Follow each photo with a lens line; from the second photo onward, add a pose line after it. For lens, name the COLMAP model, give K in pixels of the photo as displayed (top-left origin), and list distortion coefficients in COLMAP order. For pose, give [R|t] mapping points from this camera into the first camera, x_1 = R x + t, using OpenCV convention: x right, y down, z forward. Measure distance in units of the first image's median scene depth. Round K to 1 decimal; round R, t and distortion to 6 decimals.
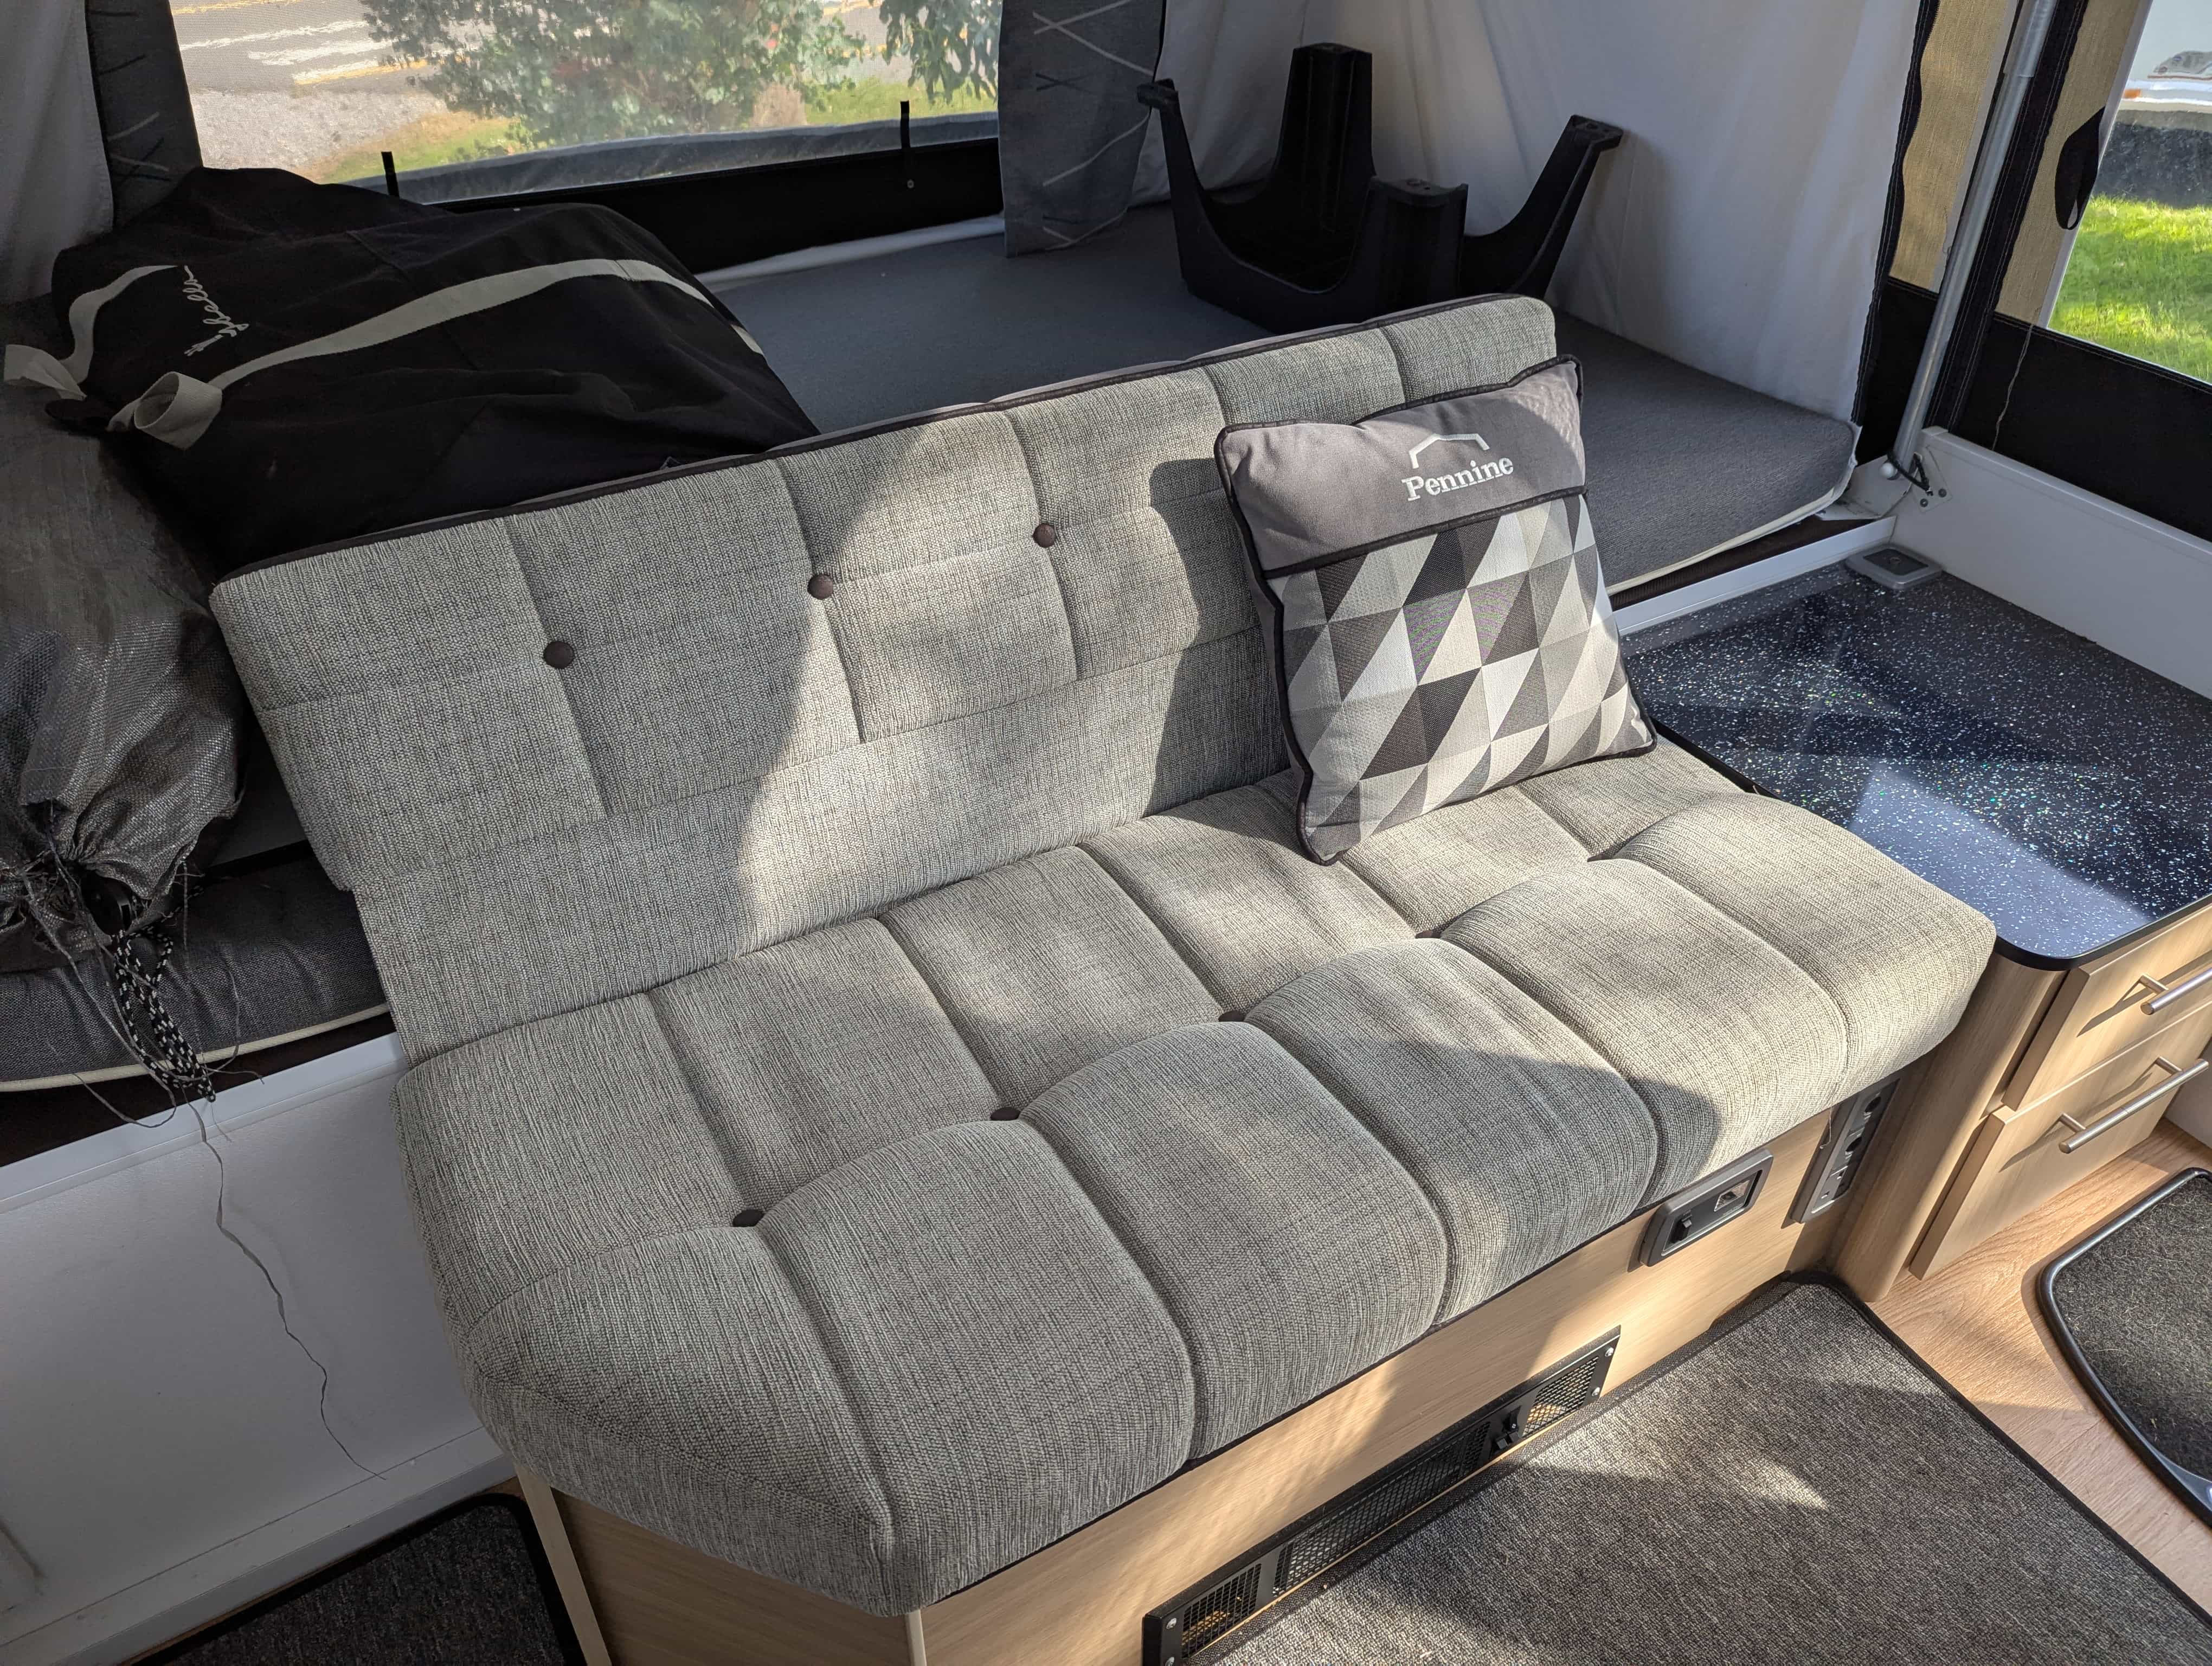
lens RADIAL K [[1535.3, 0, 1120.1], [0, 1535.3, 823.4], [0, 0, 1]] dist [0.063069, -0.060854]
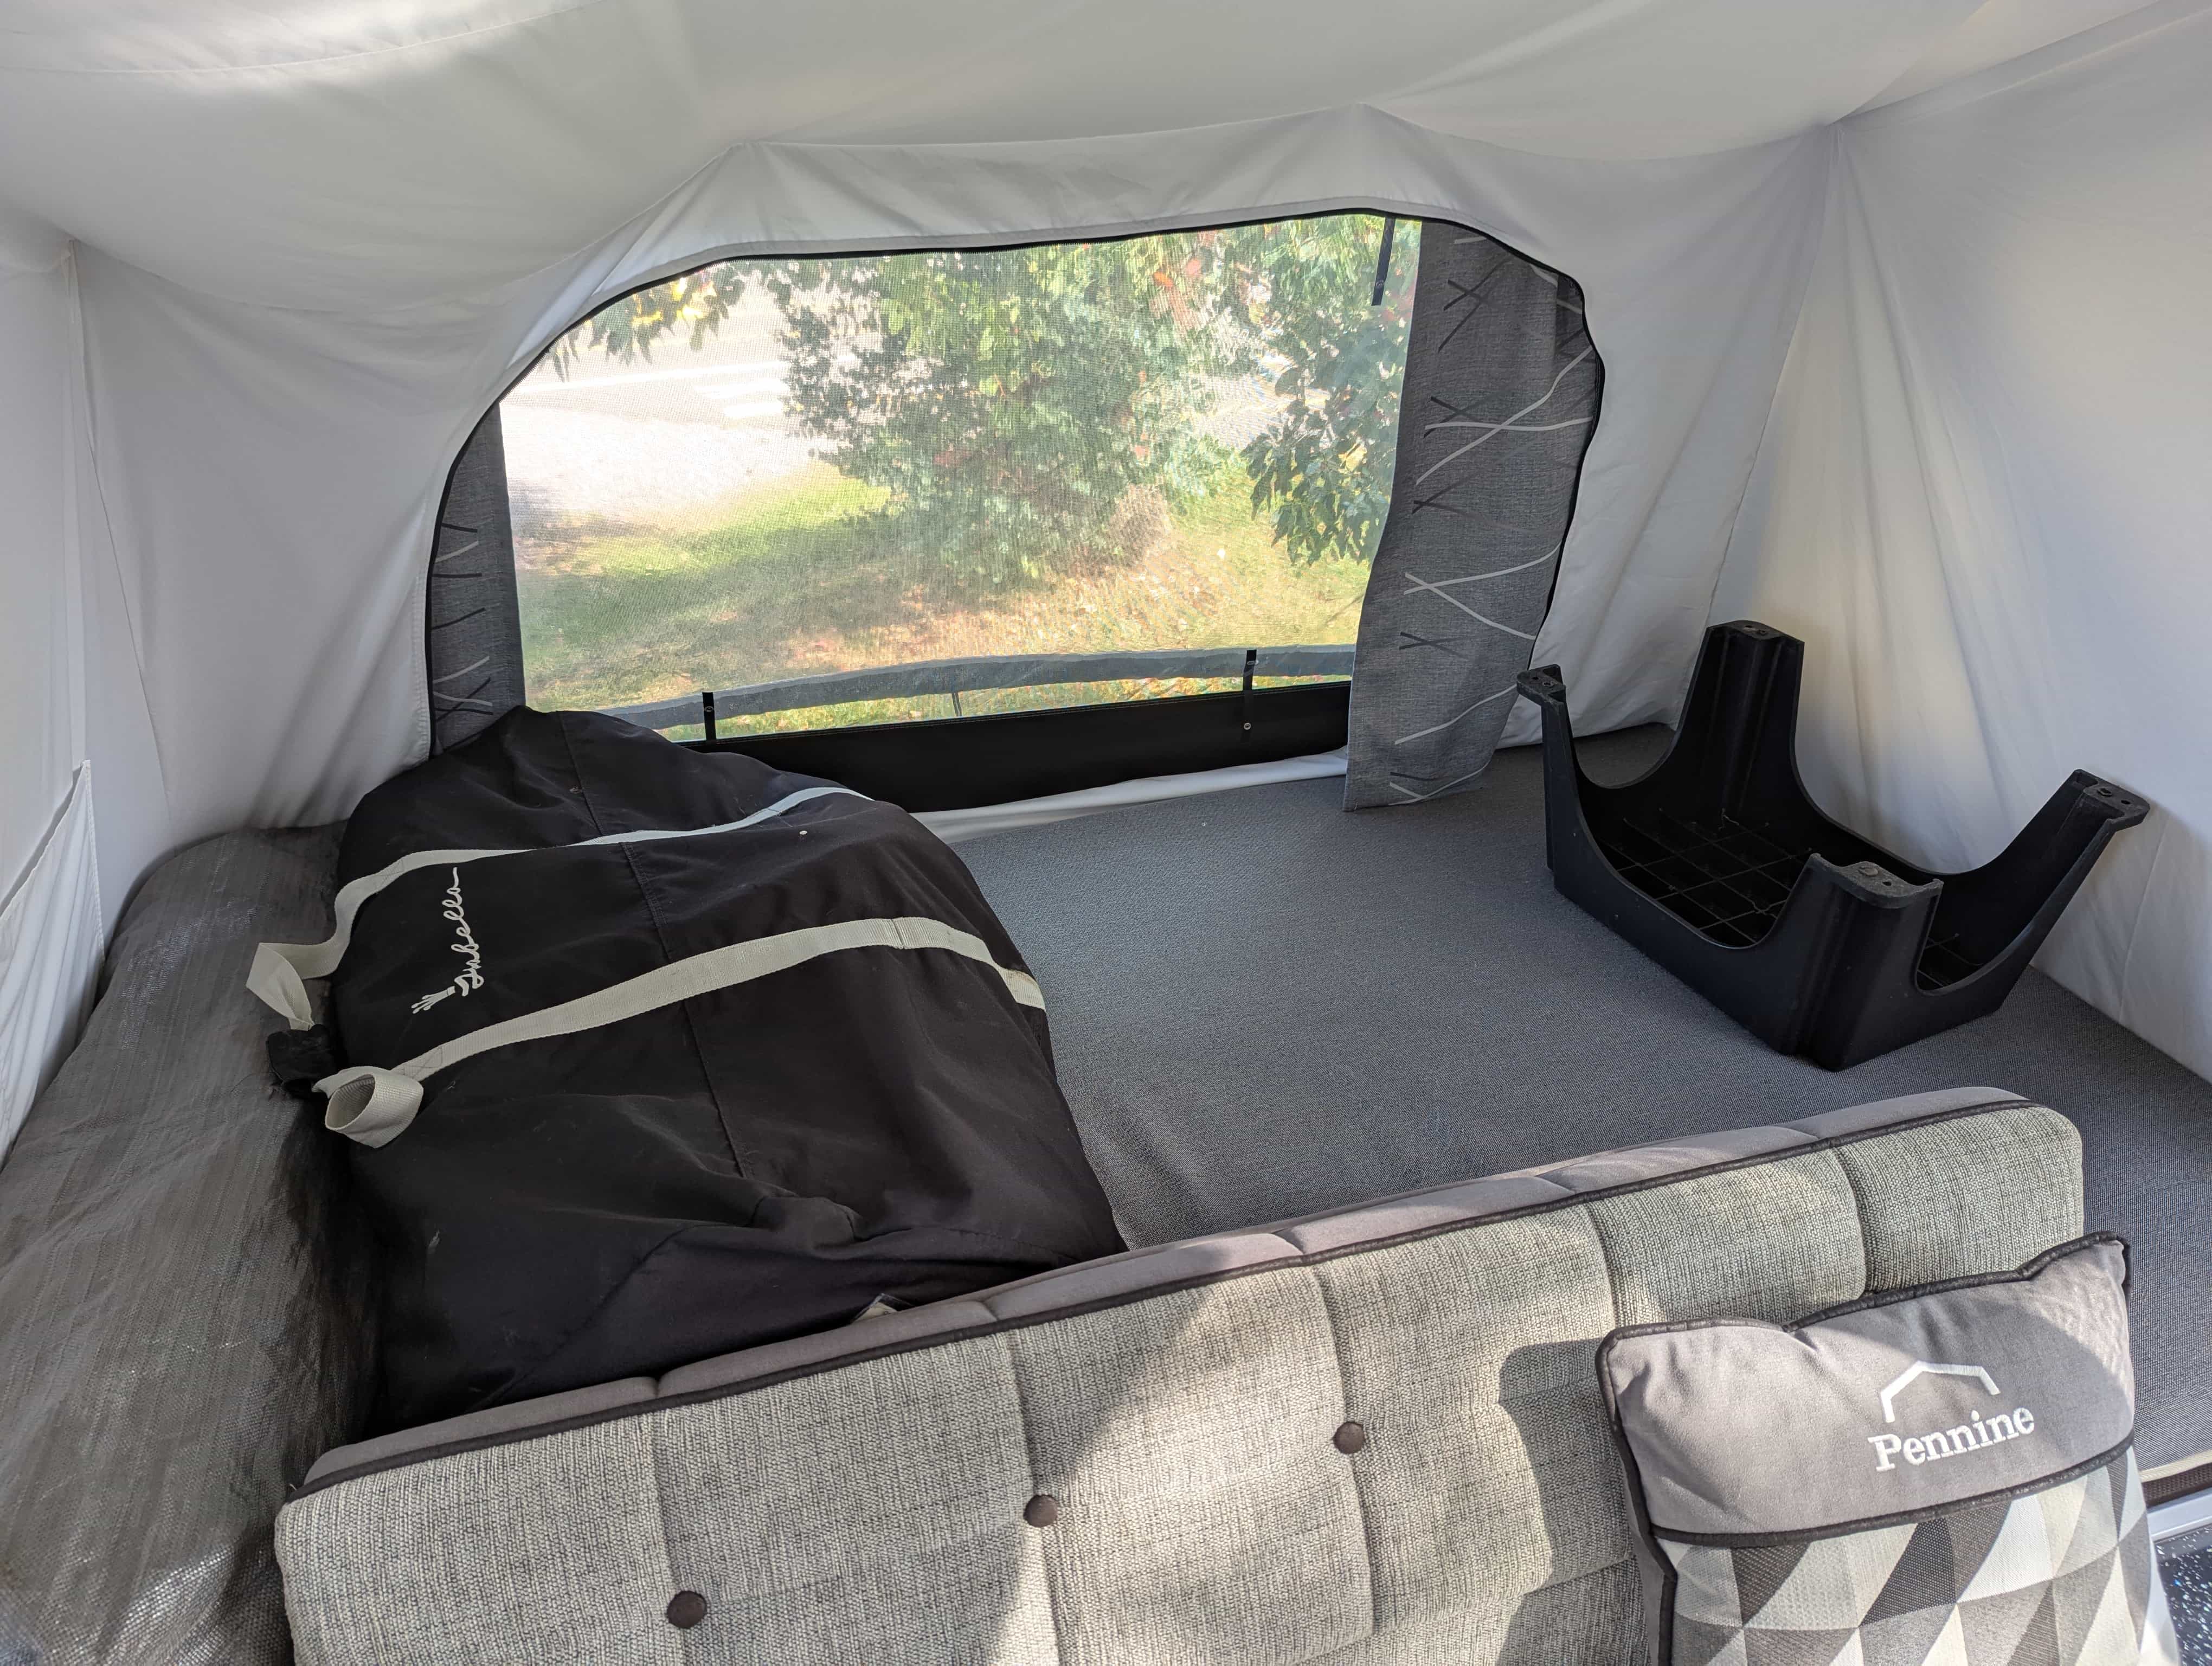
lens RADIAL K [[1535.3, 0, 1120.1], [0, 1535.3, 823.4], [0, 0, 1]] dist [0.063069, -0.060854]
pose [[0.974493, 0.104694, -0.198503, -0.038344], [-0.136130, 0.978966, -0.151966, -0.339829], [0.178418, 0.175112, 0.968247, 0.198494]]
